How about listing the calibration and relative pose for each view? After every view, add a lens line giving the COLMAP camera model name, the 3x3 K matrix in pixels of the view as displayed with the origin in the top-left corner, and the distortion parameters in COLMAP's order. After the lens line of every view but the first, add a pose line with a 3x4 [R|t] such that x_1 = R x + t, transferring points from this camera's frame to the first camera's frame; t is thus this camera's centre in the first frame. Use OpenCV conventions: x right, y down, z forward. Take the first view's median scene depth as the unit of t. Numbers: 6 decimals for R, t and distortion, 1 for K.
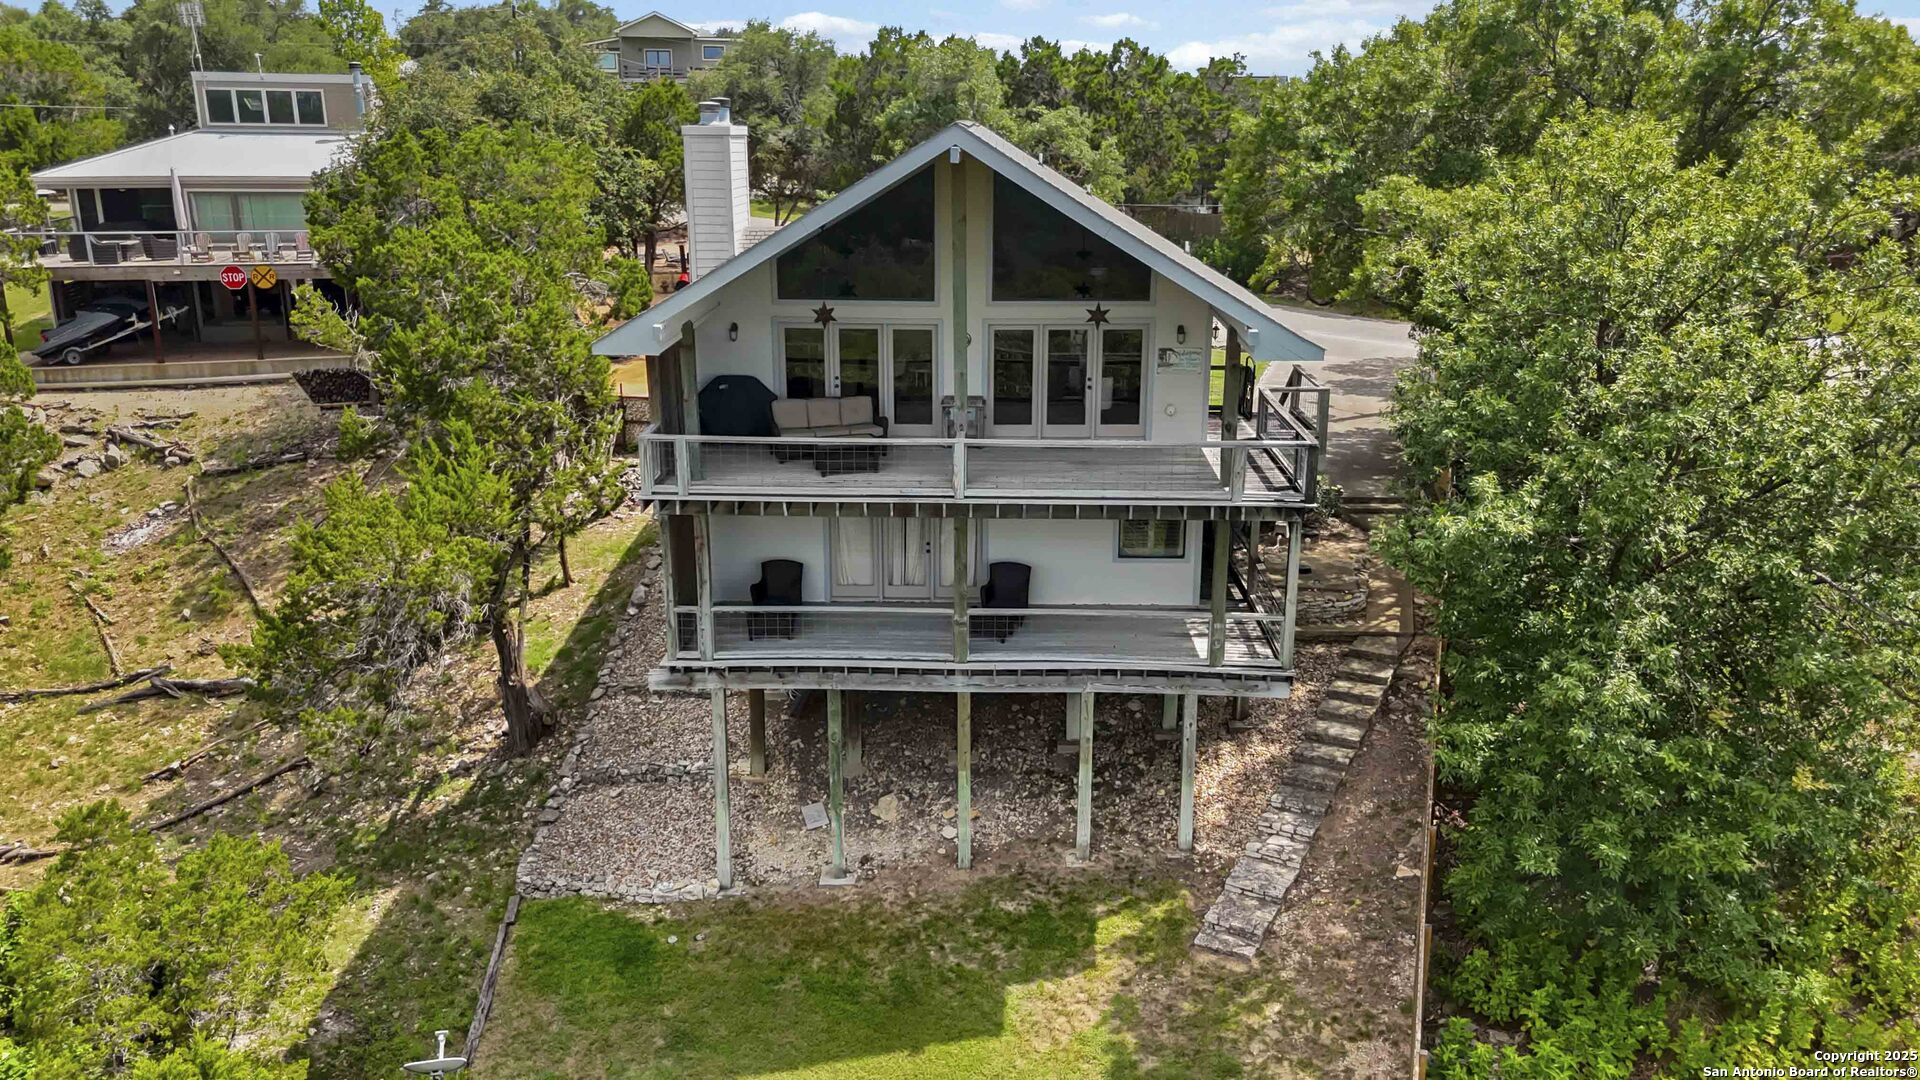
lens RADIAL K [[1423.8, 0, 959.1], [0, 1423.8, 538.6], [0, 0, 1]] dist [0.066675, -0.063414]
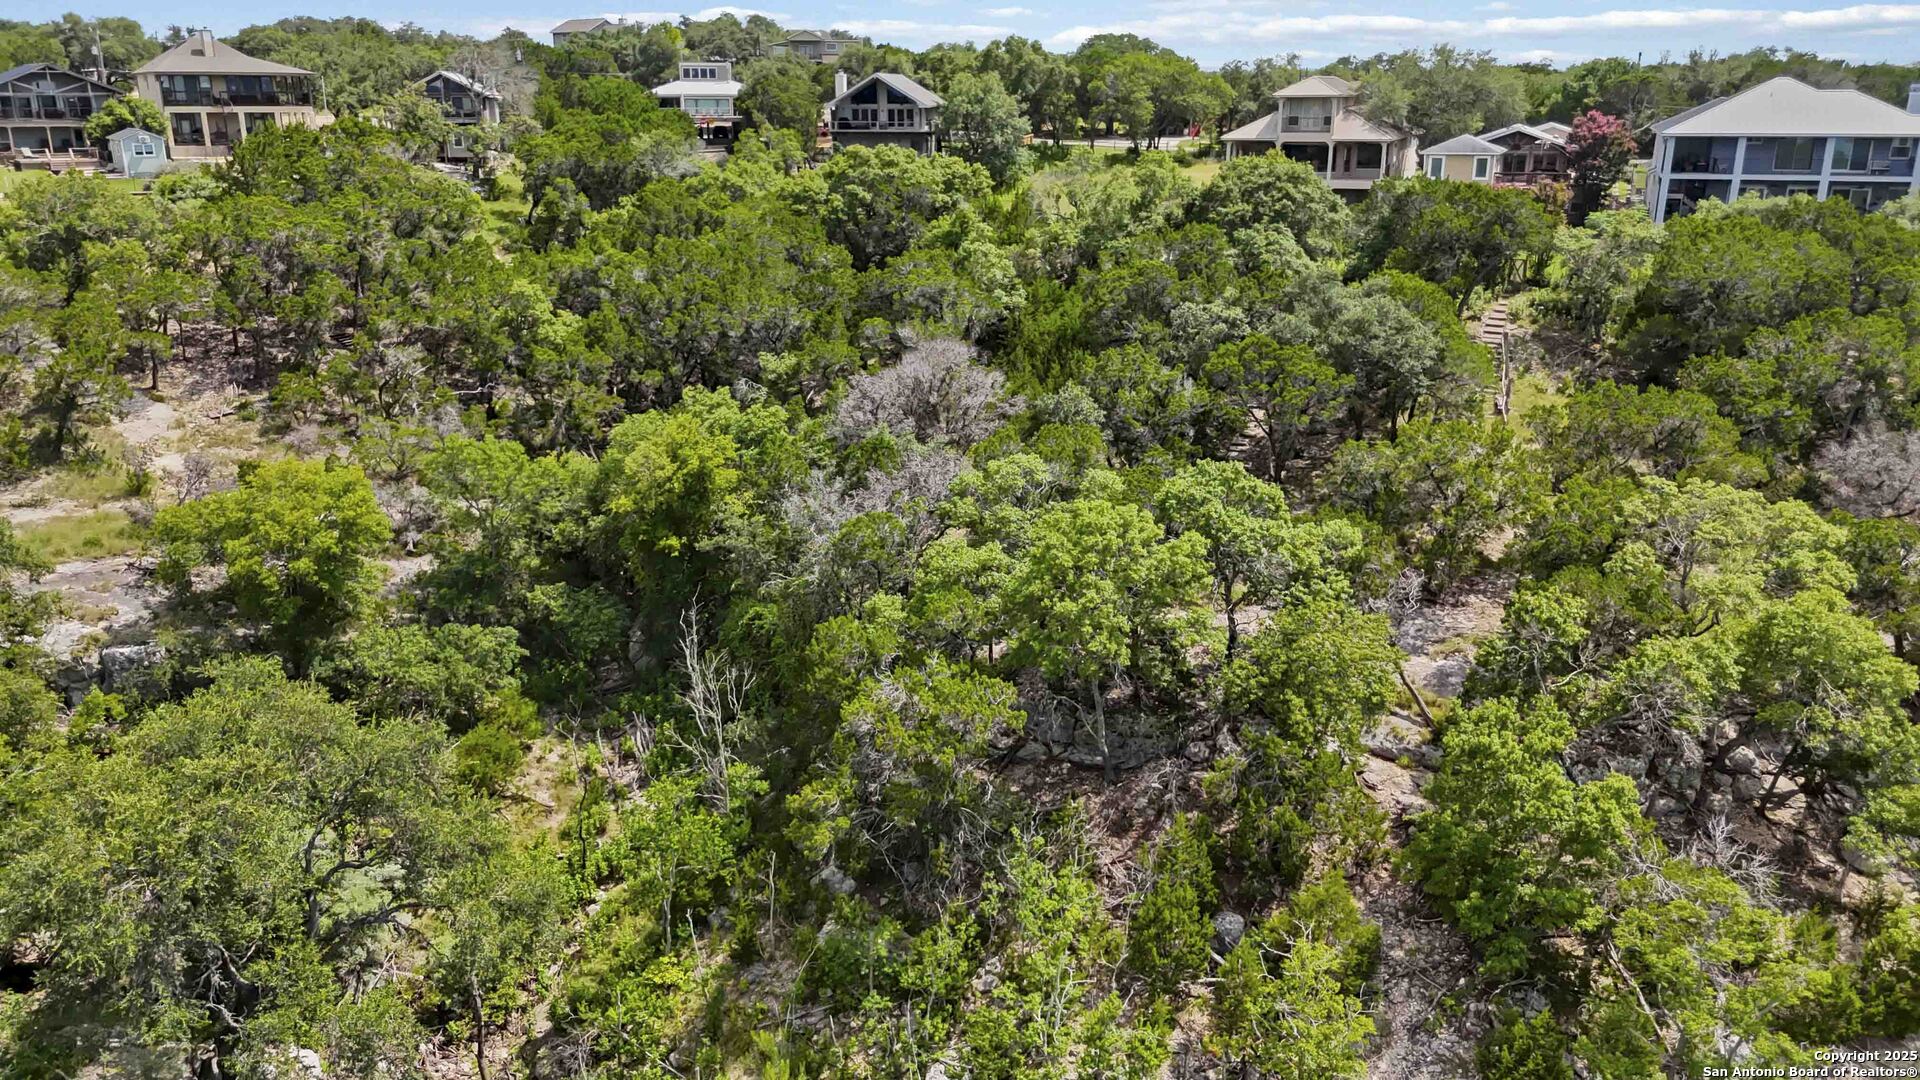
lens RADIAL K [[1423.8, 0, 959.1], [0, 1423.8, 538.6], [0, 0, 1]] dist [0.066675, -0.063414]
pose [[0.997723, 0.014926, -0.065769, 0.723791], [-0.013752, 0.999739, 0.018261, 1.496373], [0.066024, -0.017315, 0.997668, -4.836161]]
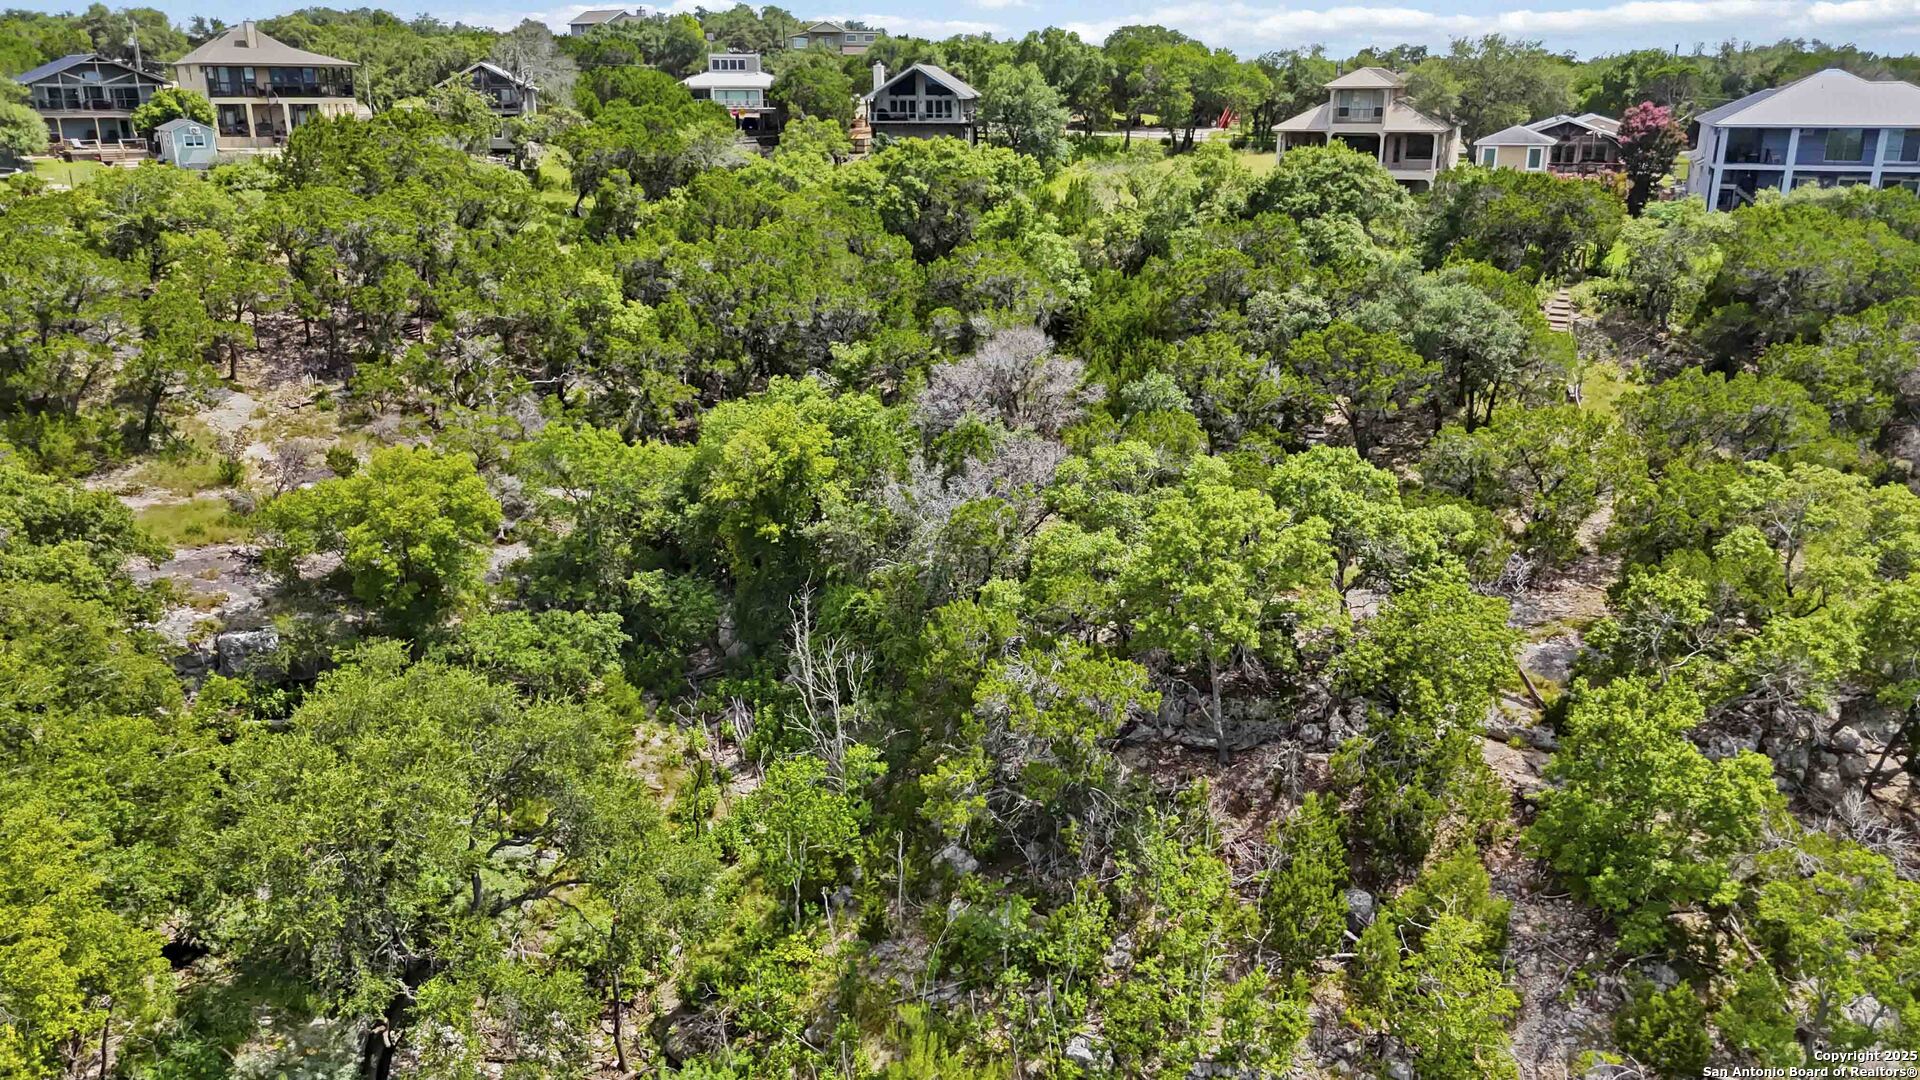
lens RADIAL K [[1423.8, 0, 959.1], [0, 1423.8, 538.6], [0, 0, 1]] dist [0.066675, -0.063414]
pose [[0.998256, 0.013358, -0.057502, 0.520134], [-0.012038, 0.999658, 0.023234, 1.510633], [0.057792, -0.022502, 0.998075, -4.881682]]
